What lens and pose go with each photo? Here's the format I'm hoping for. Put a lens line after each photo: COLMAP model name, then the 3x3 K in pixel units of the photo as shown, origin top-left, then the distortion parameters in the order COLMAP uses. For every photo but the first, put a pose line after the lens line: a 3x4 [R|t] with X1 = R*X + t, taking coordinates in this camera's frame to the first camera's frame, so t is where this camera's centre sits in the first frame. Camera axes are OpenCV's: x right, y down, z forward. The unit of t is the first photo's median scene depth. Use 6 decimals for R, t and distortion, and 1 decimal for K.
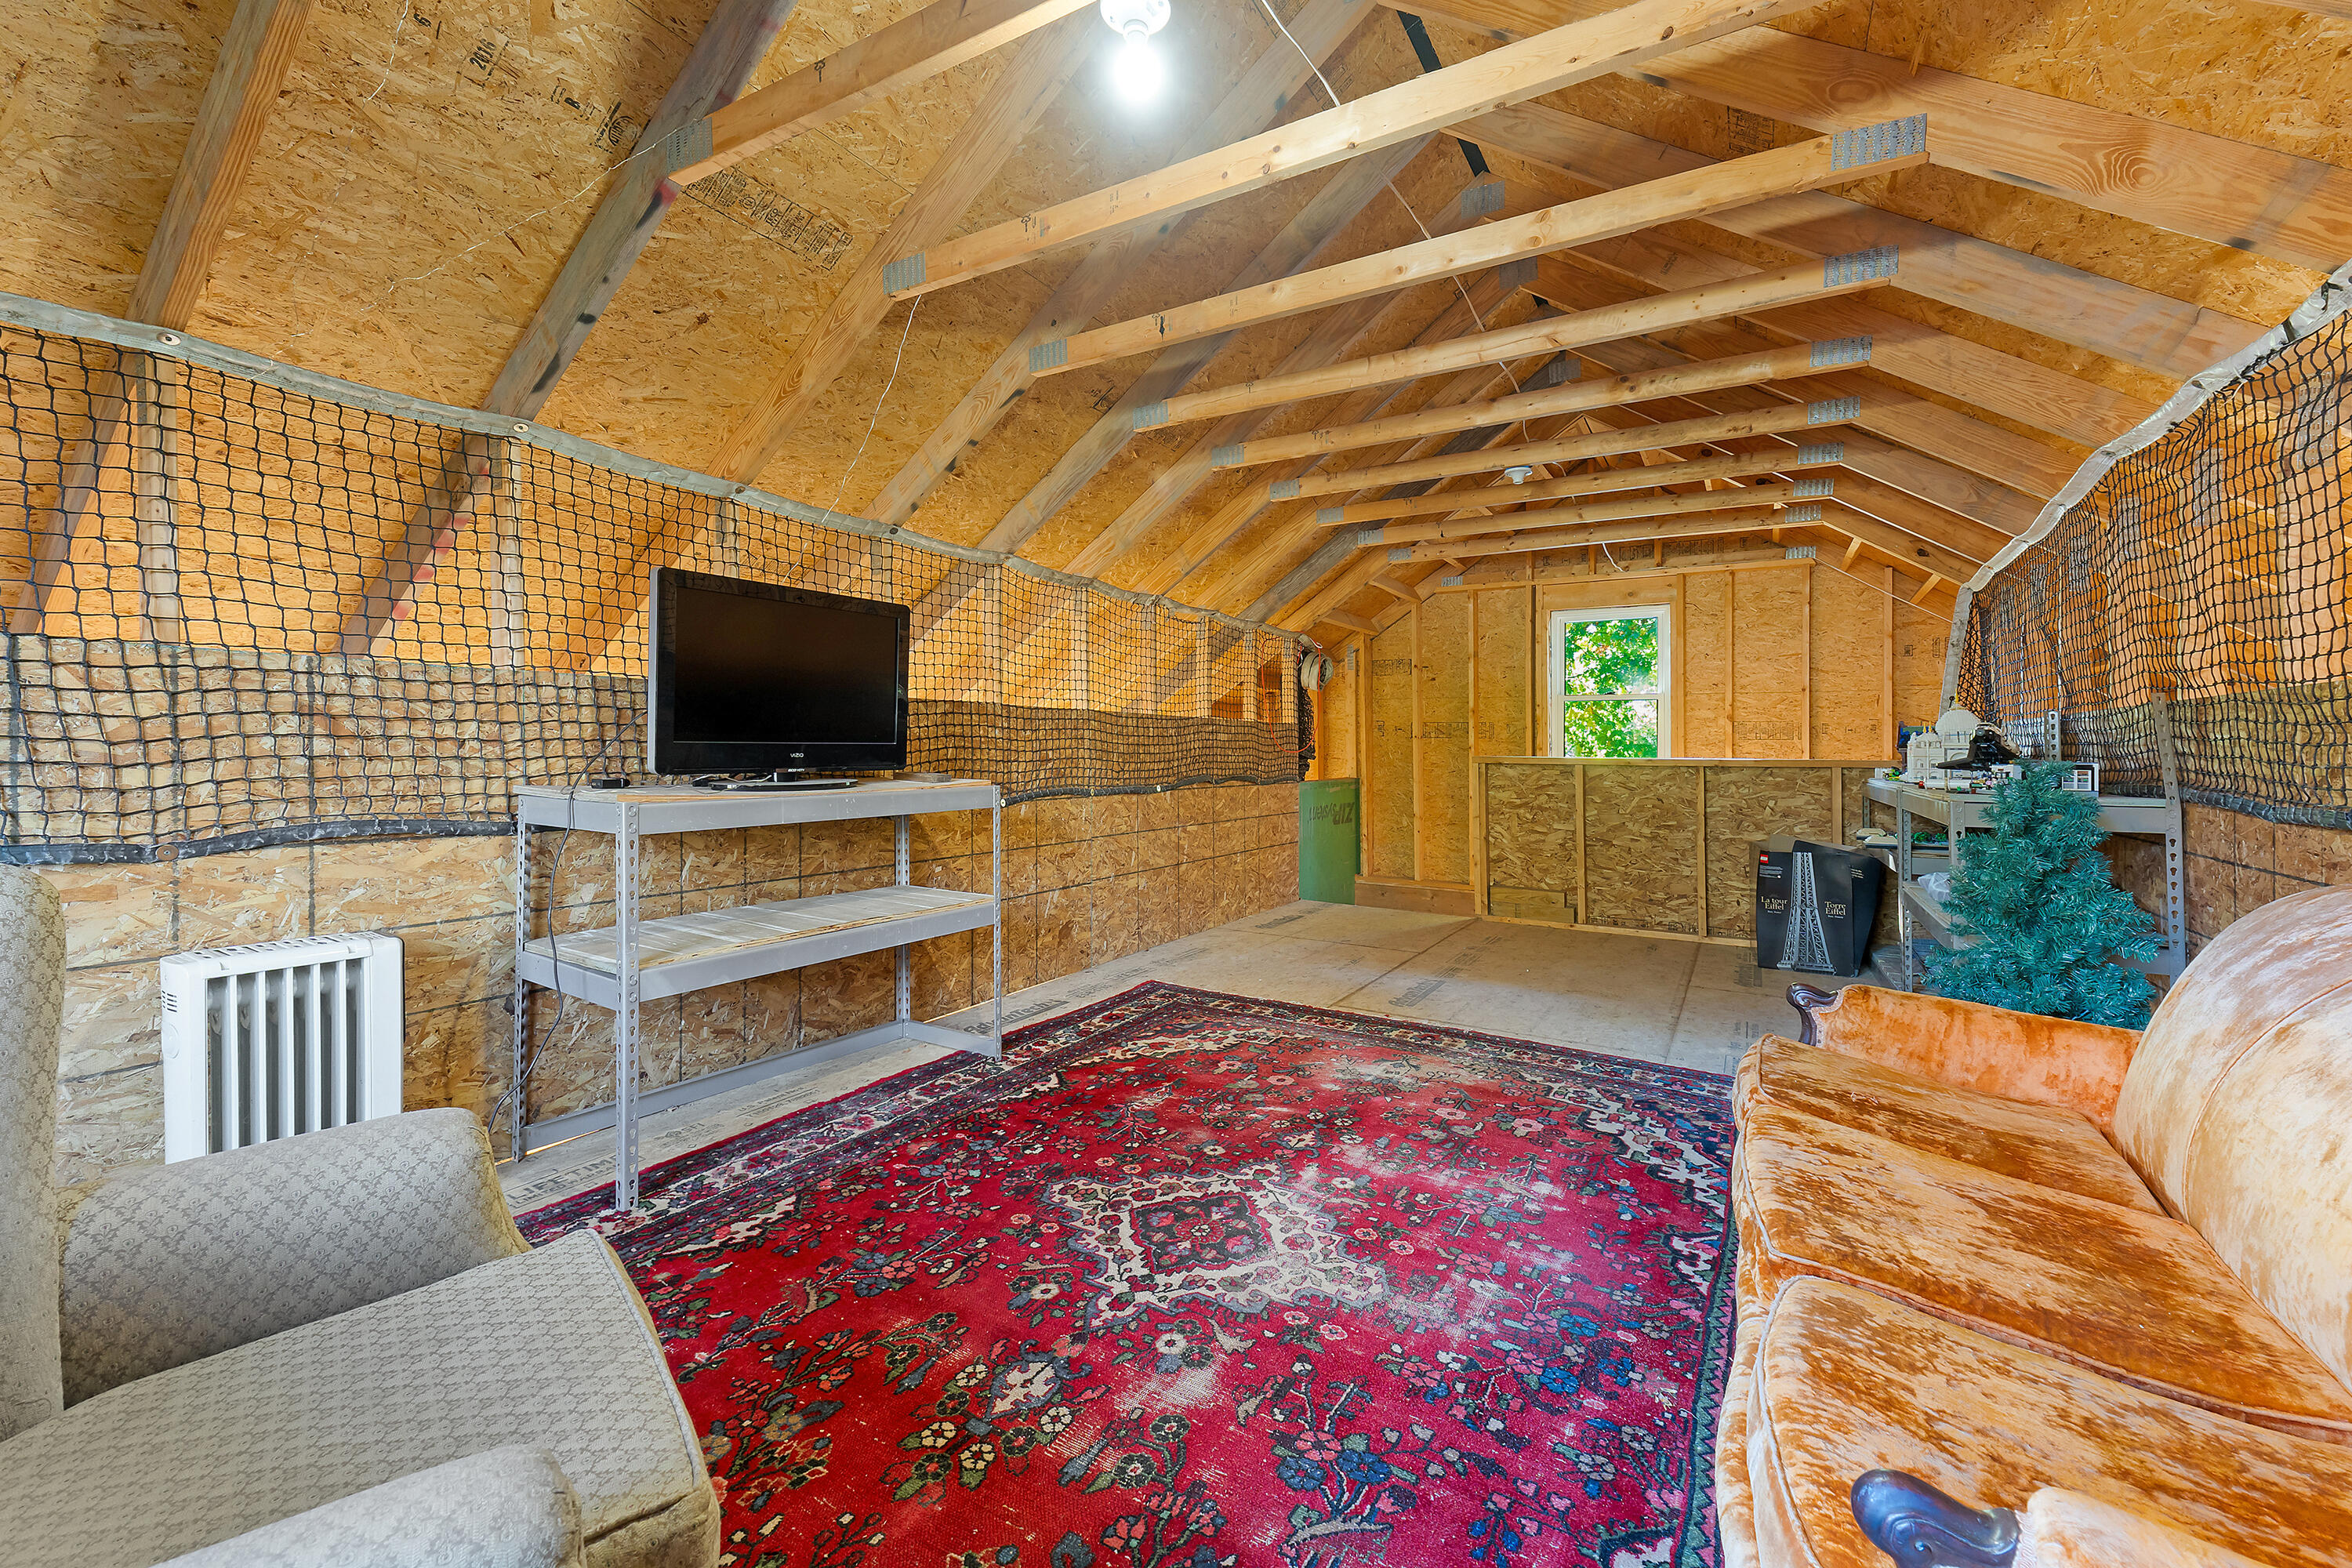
lens RADIAL K [[959.4, 0, 1162.3], [0, 959.4, 767.2], [0, 0, 1]] dist [0.017114, -0.002810]
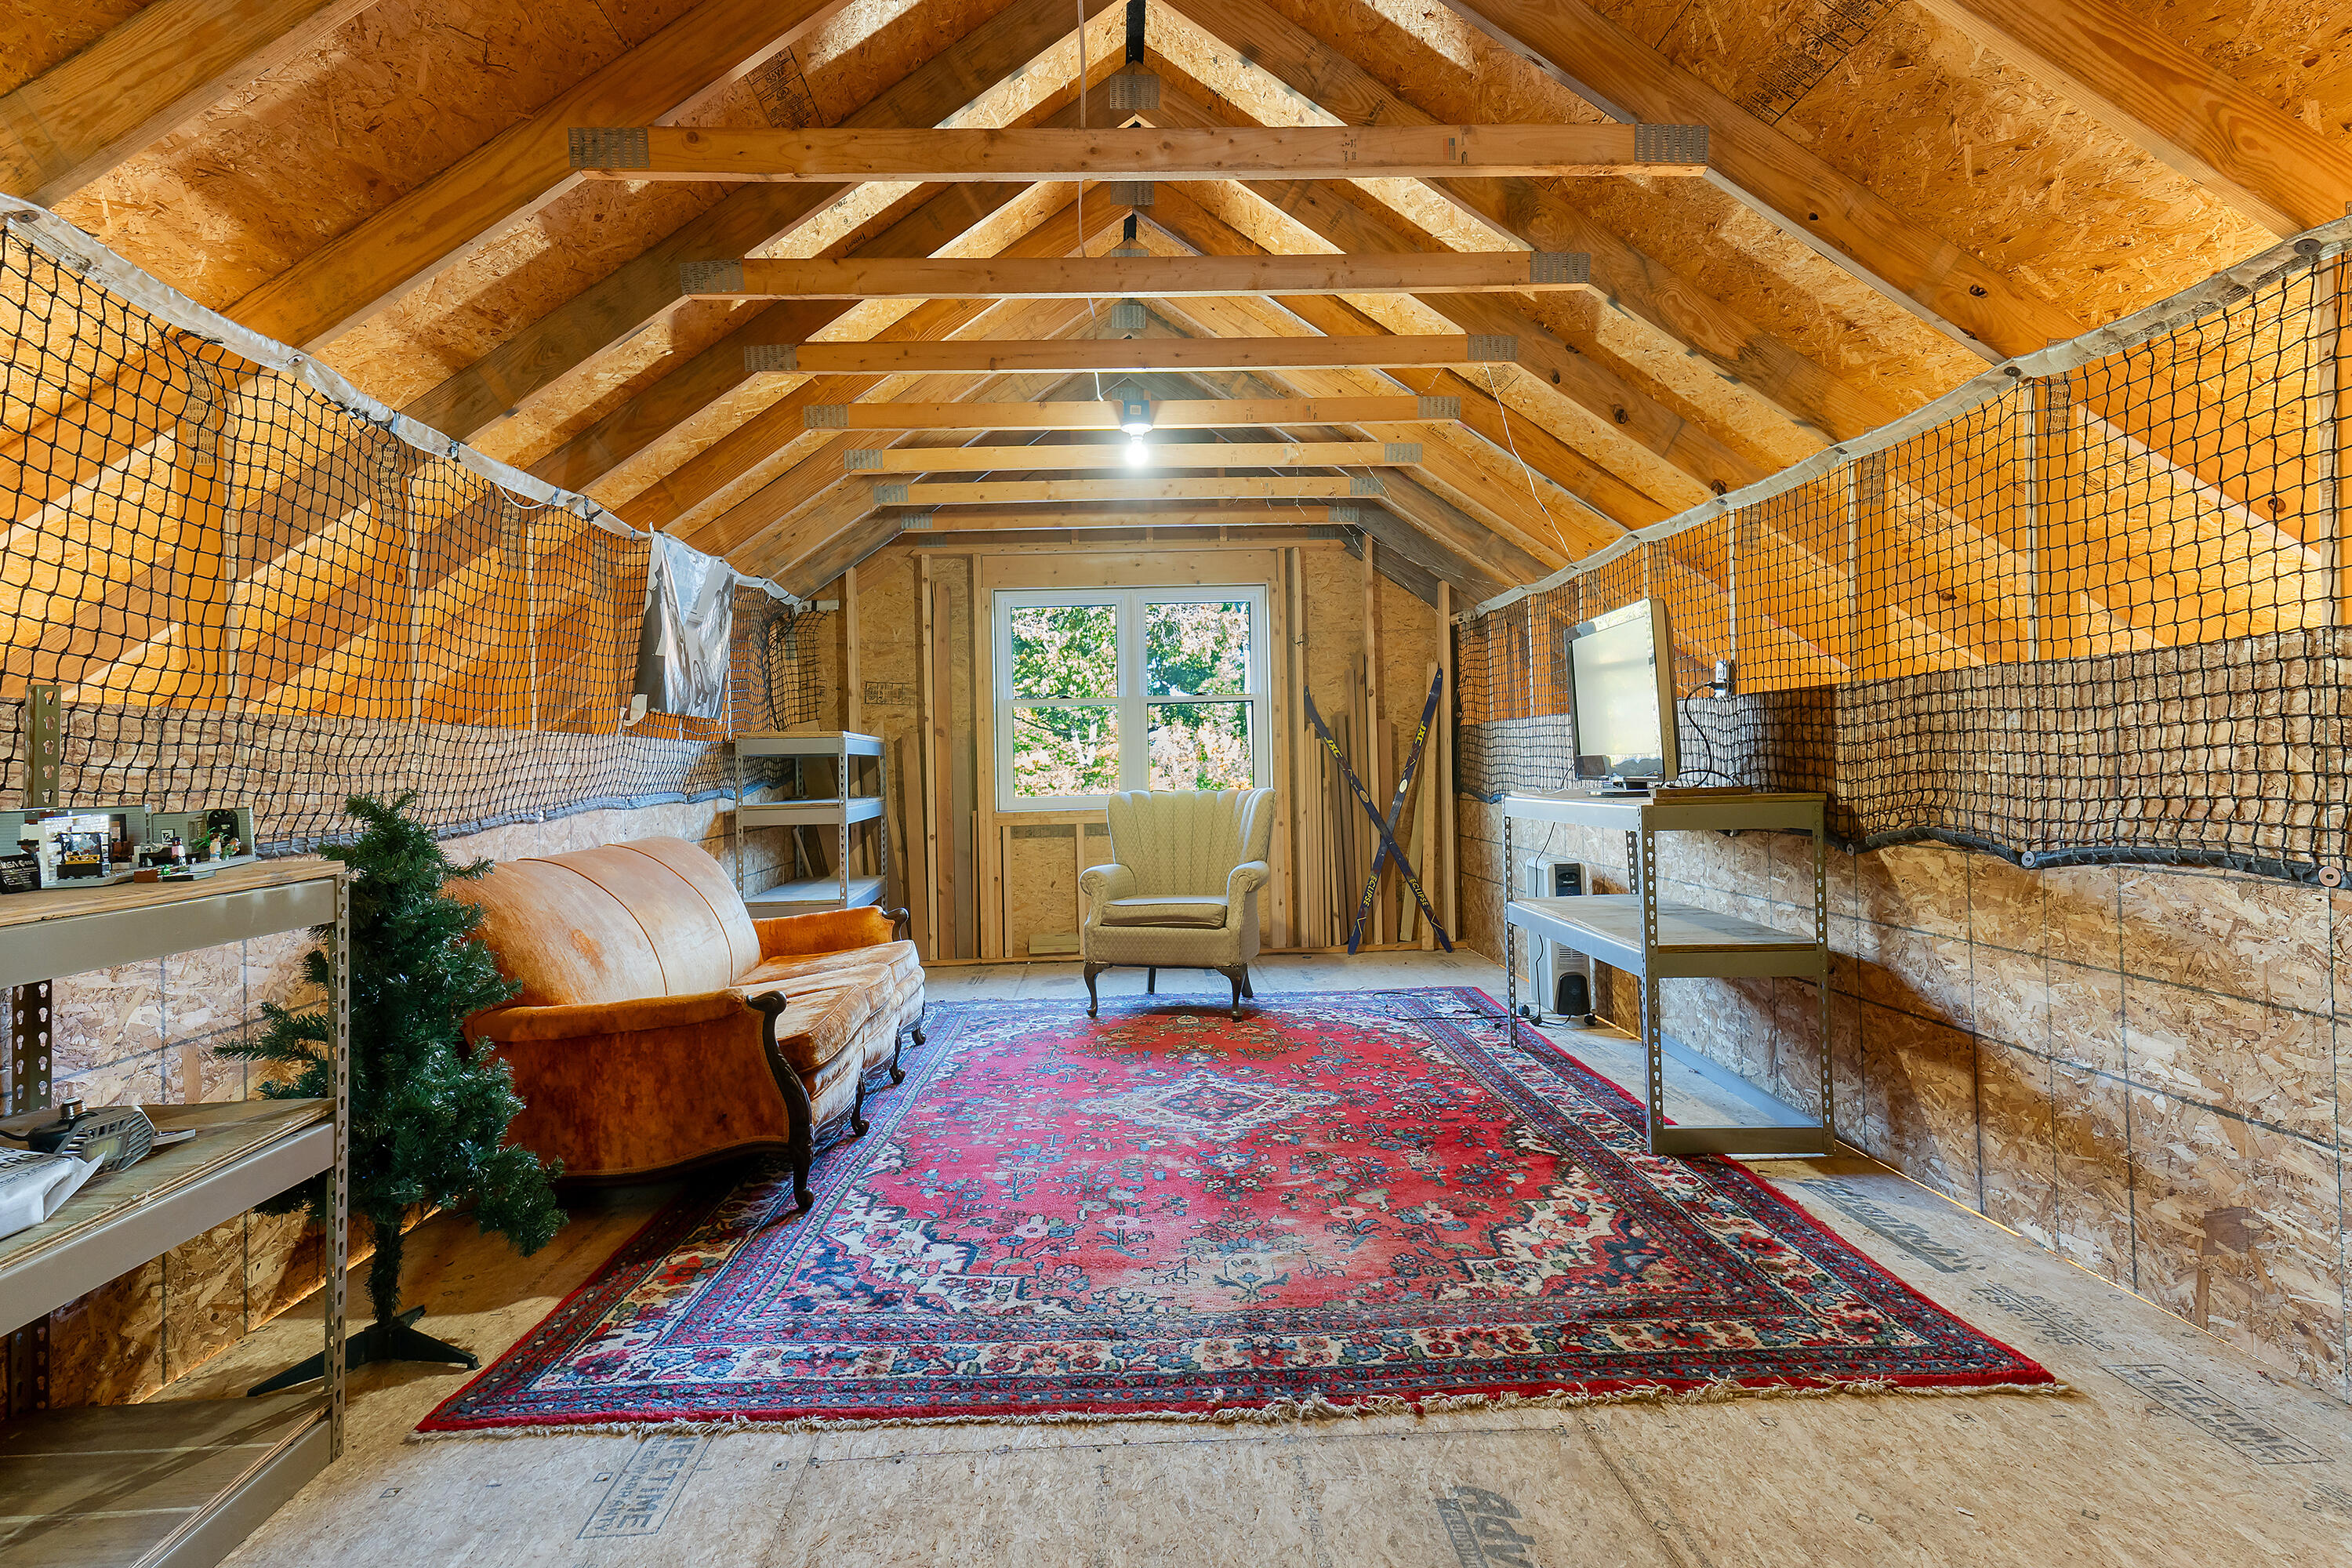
lens RADIAL K [[1368.5, 0, 1168.5], [0, 1368.5, 778.1], [0, 0, 1]] dist [0.000966, 0.000018]
pose [[-0.839685, 0.013914, -0.542895, 0.830350], [0.004822, 0.999823, 0.018166, -0.028762], [0.543052, 0.012636, -0.839604, 1.861683]]
